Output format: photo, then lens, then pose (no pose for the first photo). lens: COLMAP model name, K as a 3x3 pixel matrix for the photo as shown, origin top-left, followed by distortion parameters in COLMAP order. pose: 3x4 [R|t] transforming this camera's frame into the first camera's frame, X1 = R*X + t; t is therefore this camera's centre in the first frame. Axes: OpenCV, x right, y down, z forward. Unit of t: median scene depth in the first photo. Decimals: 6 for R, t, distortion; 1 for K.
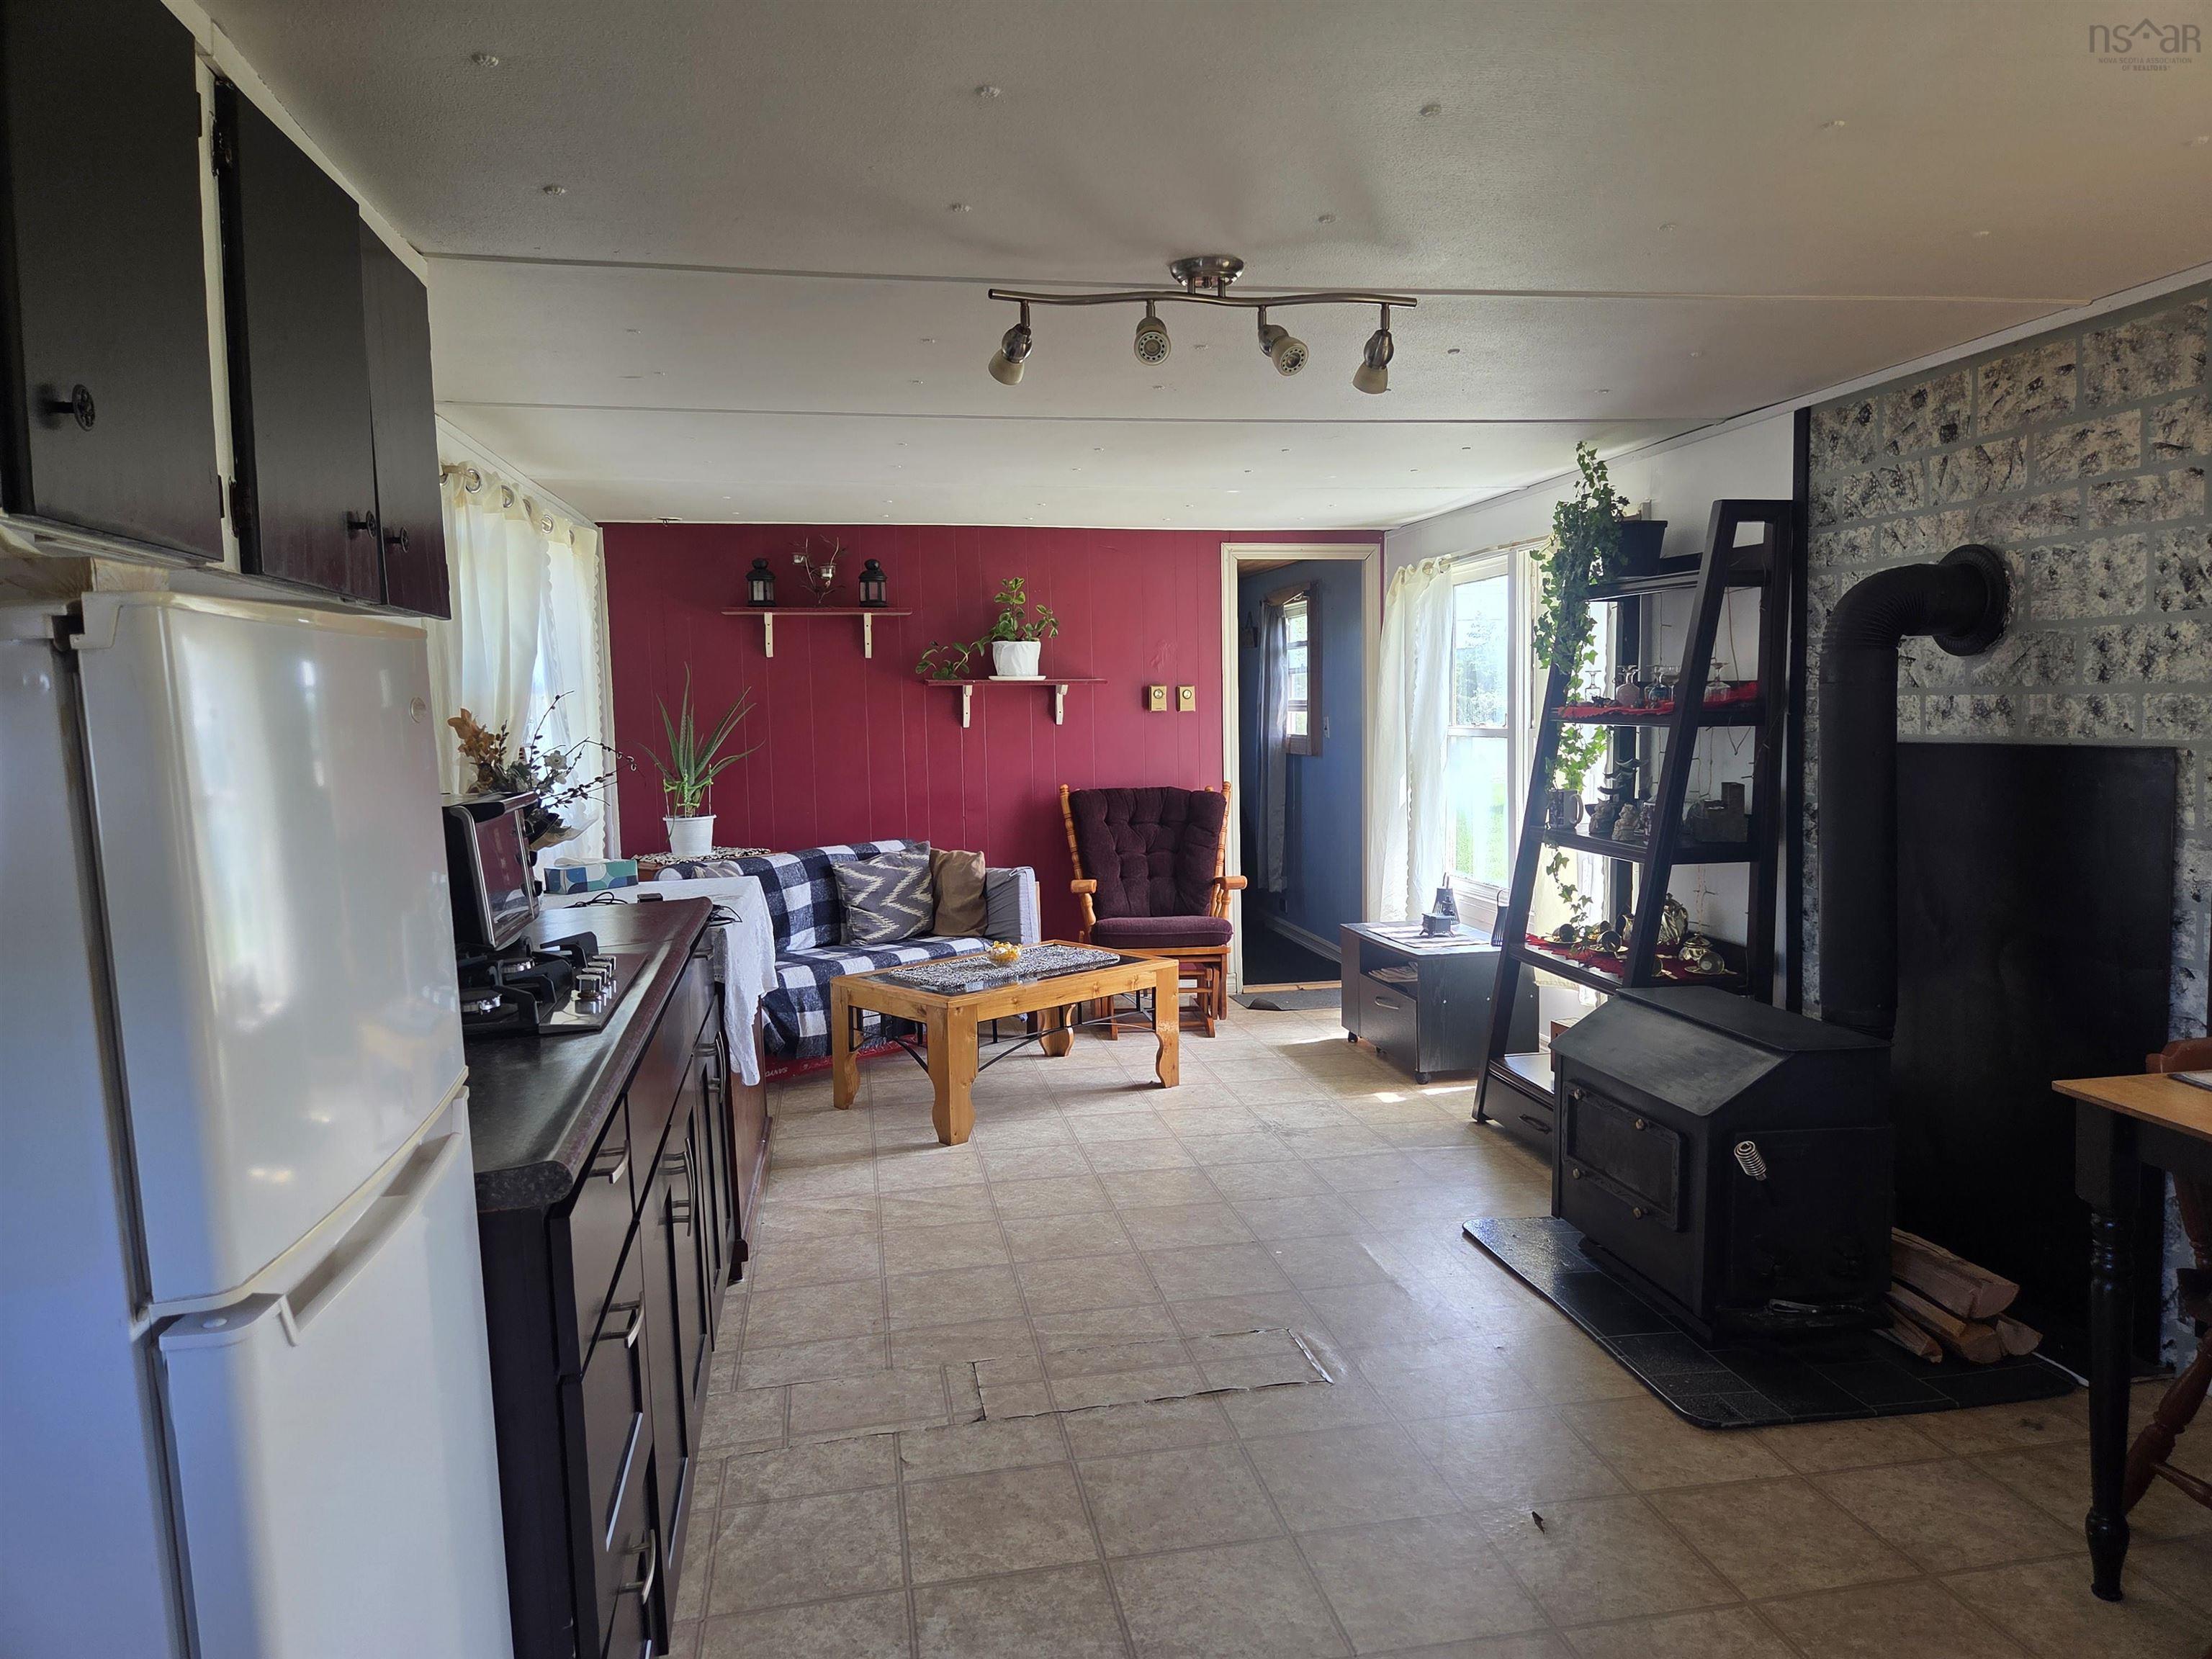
lens RADIAL K [[1464.3, 0, 1113.1], [0, 1464.3, 846.3], [0, 0, 1]] dist [0.047943, -0.045281]
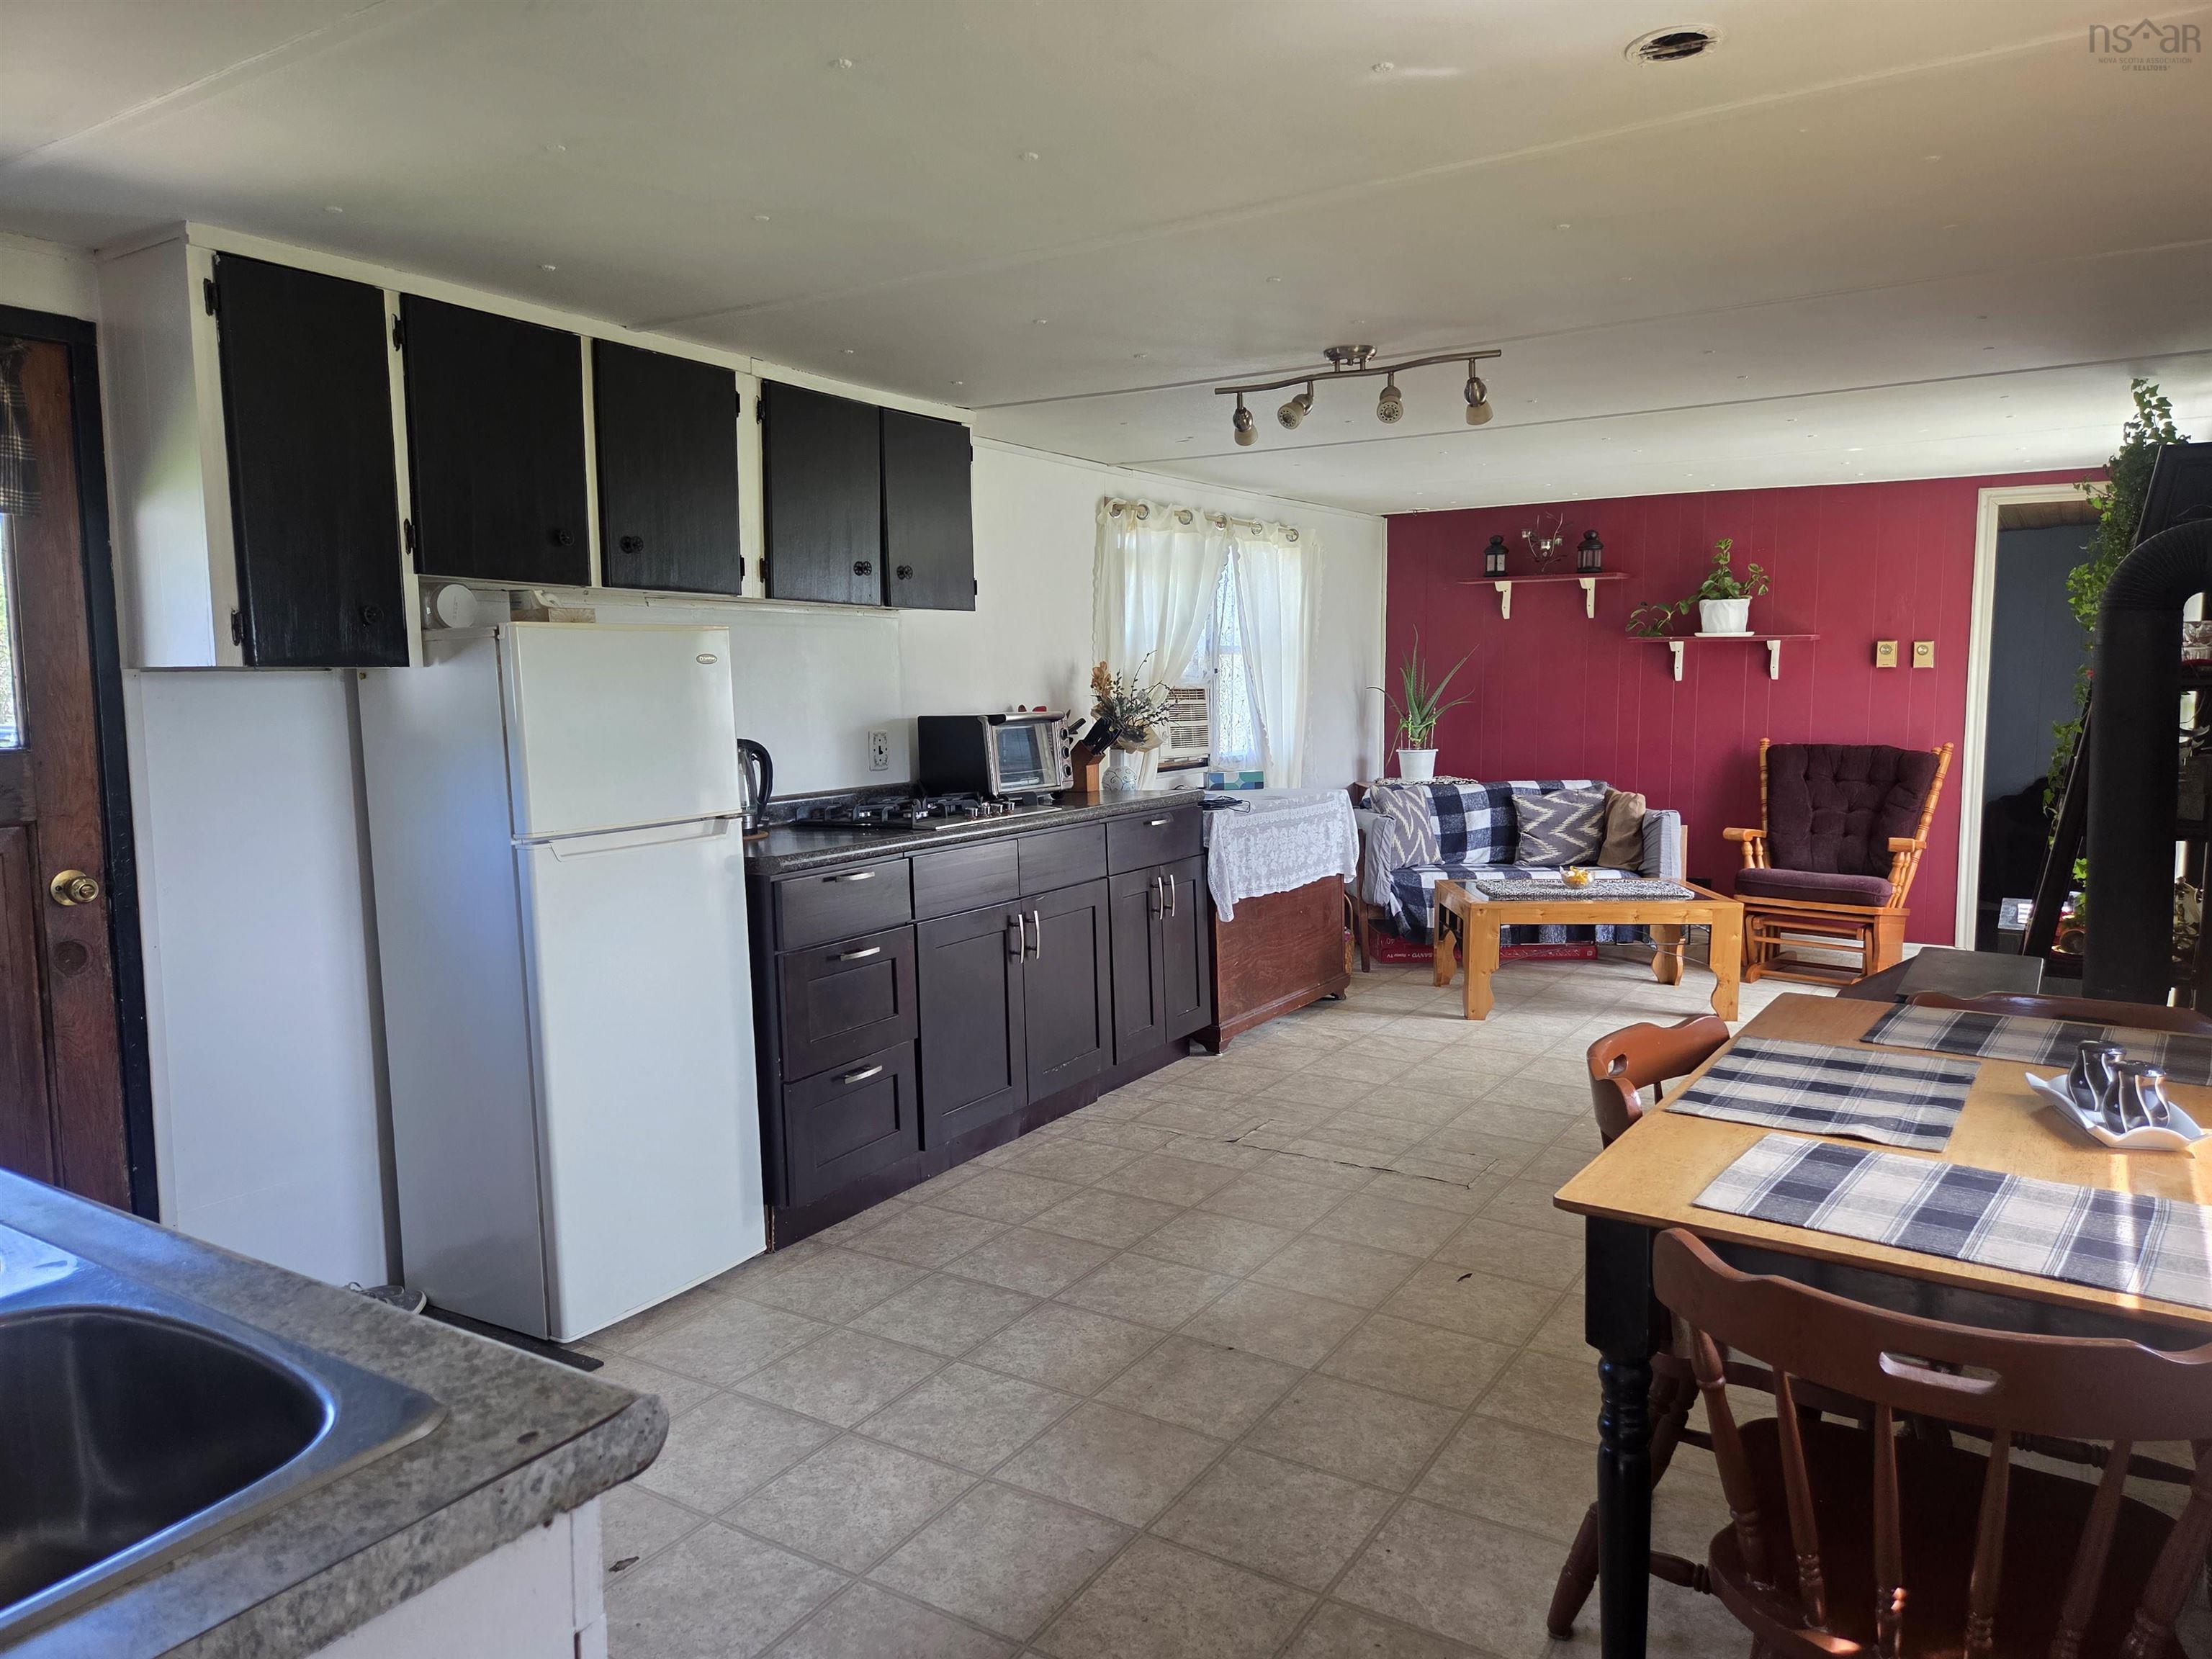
lens RADIAL K [[1464.3, 0, 1109.9], [0, 1464.3, 834.6], [0, 0, 1]] dist [0.047943, -0.045281]
pose [[0.727501, 0.089730, -0.680214, 0.679293], [-0.073587, 0.995897, 0.052670, 0.009411], [0.682149, 0.011737, 0.731119, -0.144312]]
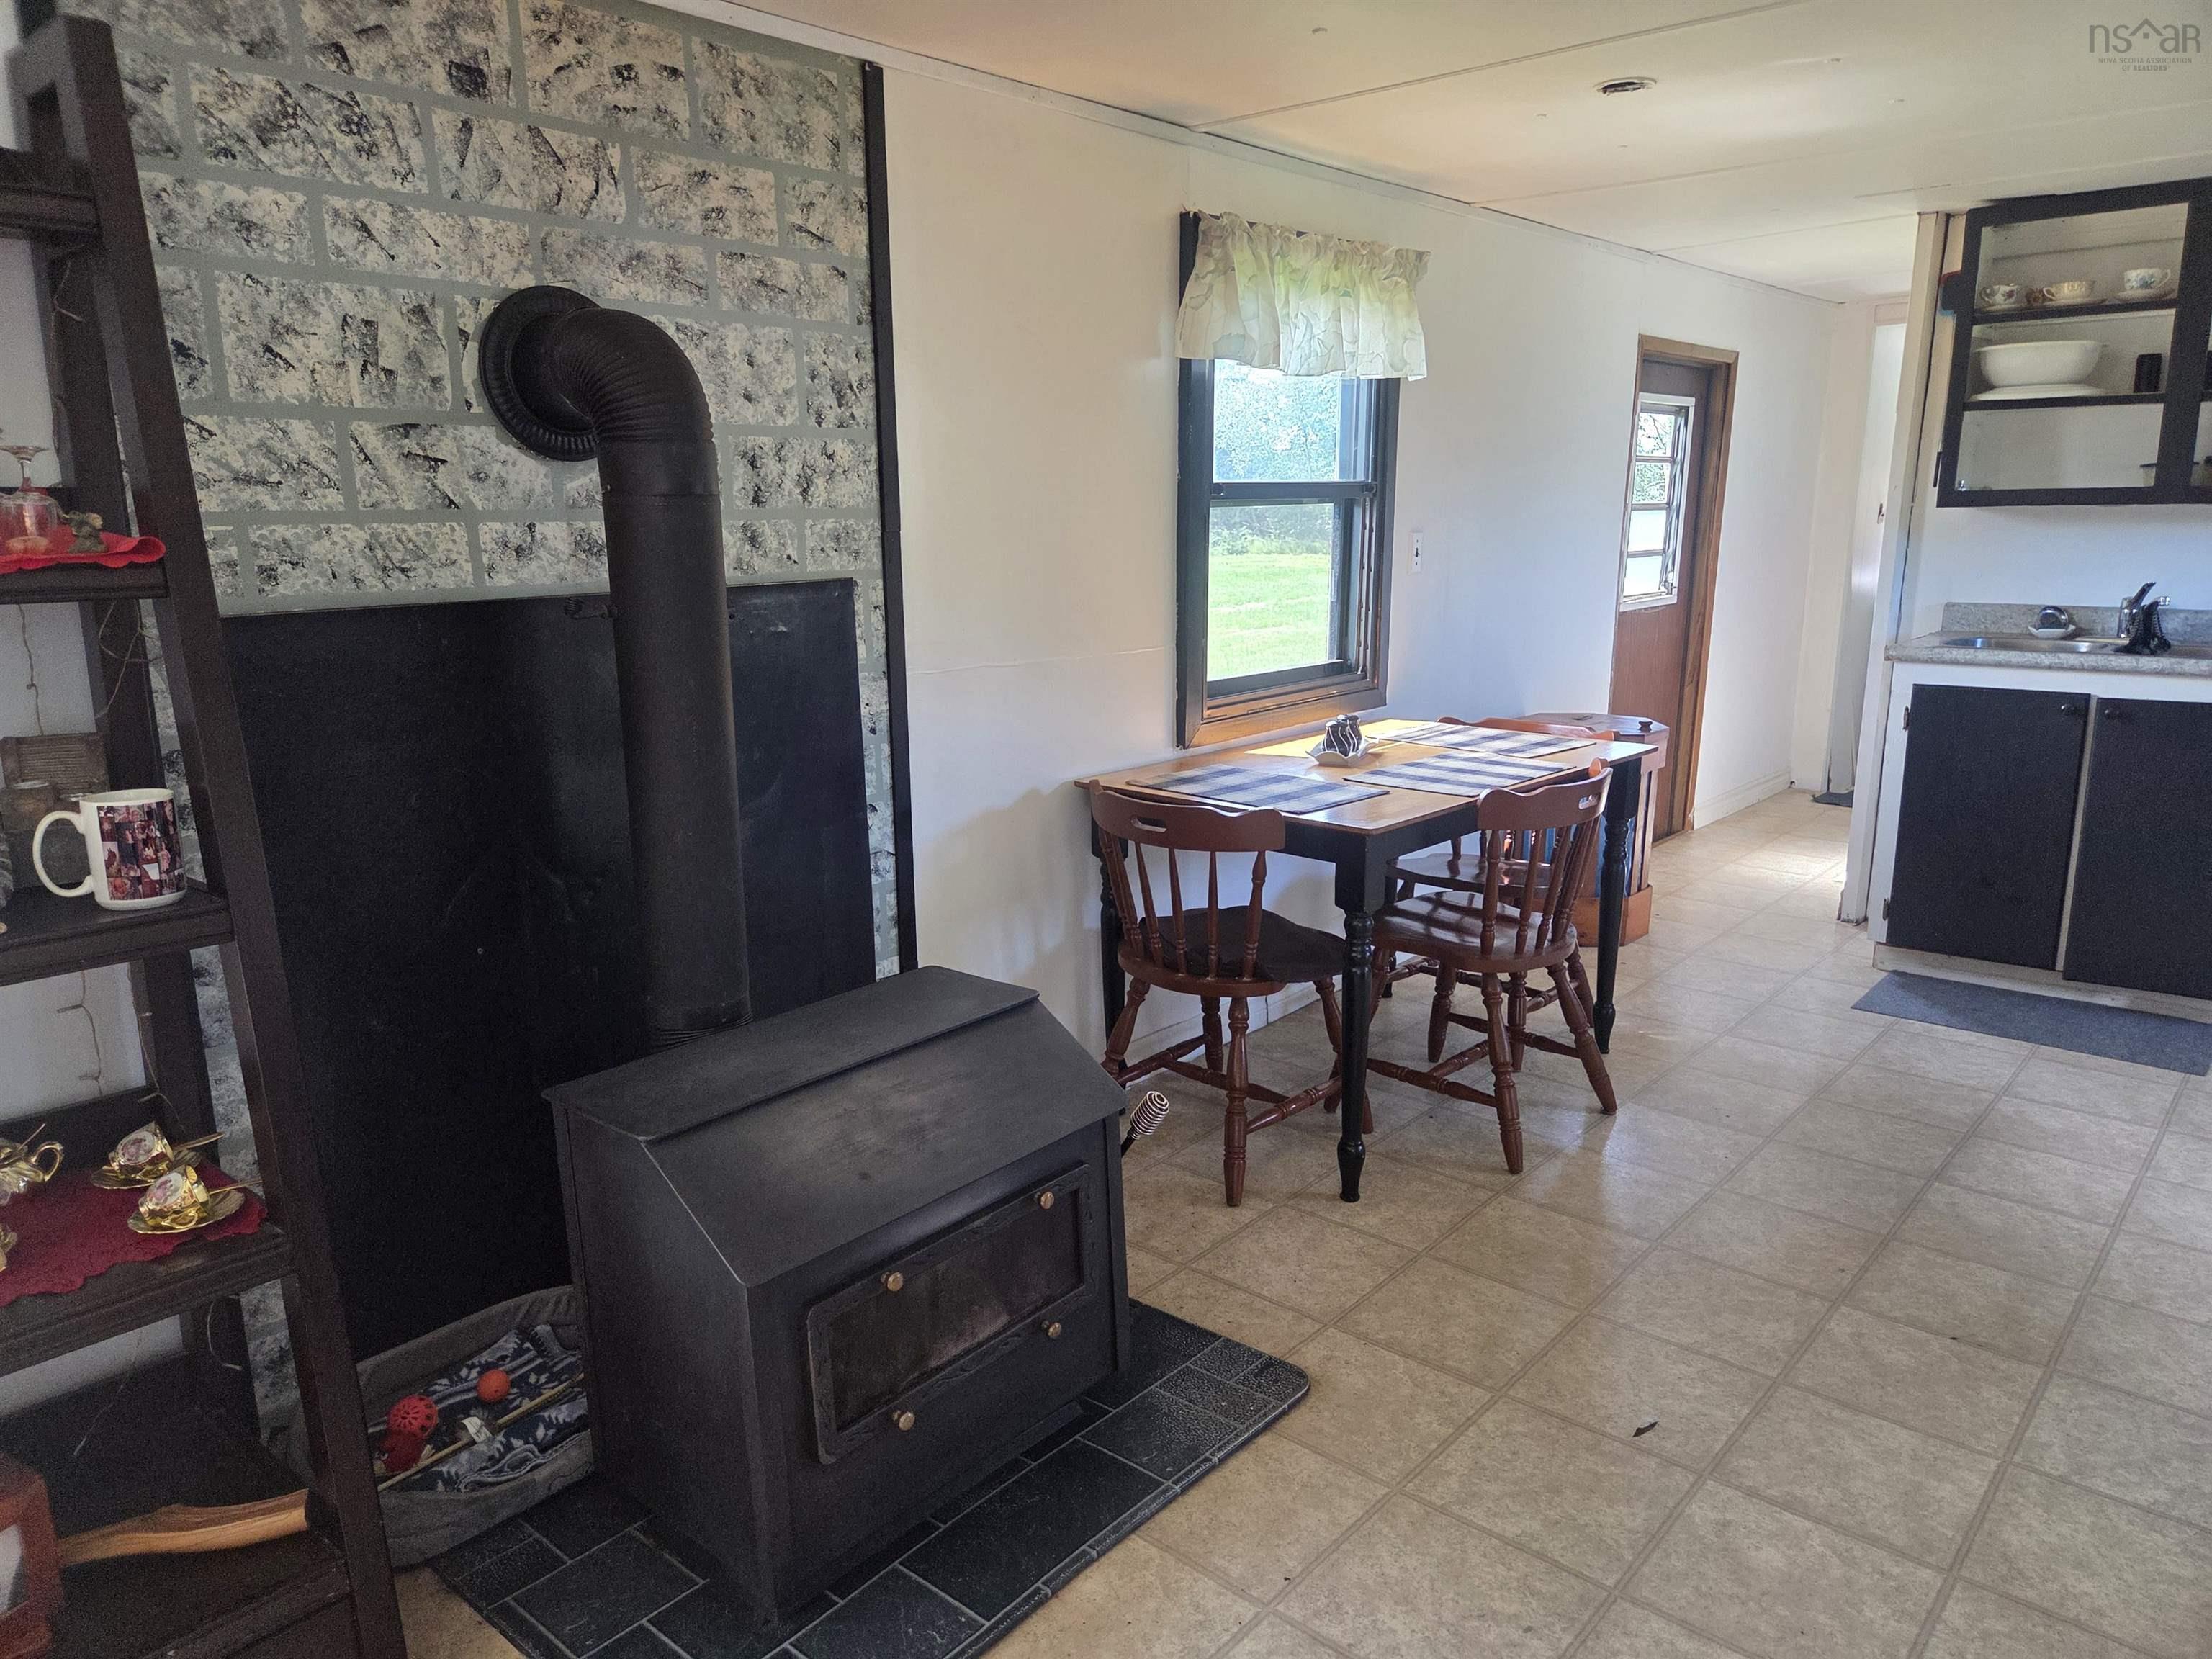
lens RADIAL K [[1464.3, 0, 1082.3], [0, 1464.3, 867.7], [0, 0, 1]] dist [0.047943, -0.045281]
pose [[-0.602010, -0.152168, 0.783855, -0.114592], [0.109489, 0.956670, 0.269805, -0.107543], [-0.790946, 0.248248, -0.559265, 1.234694]]
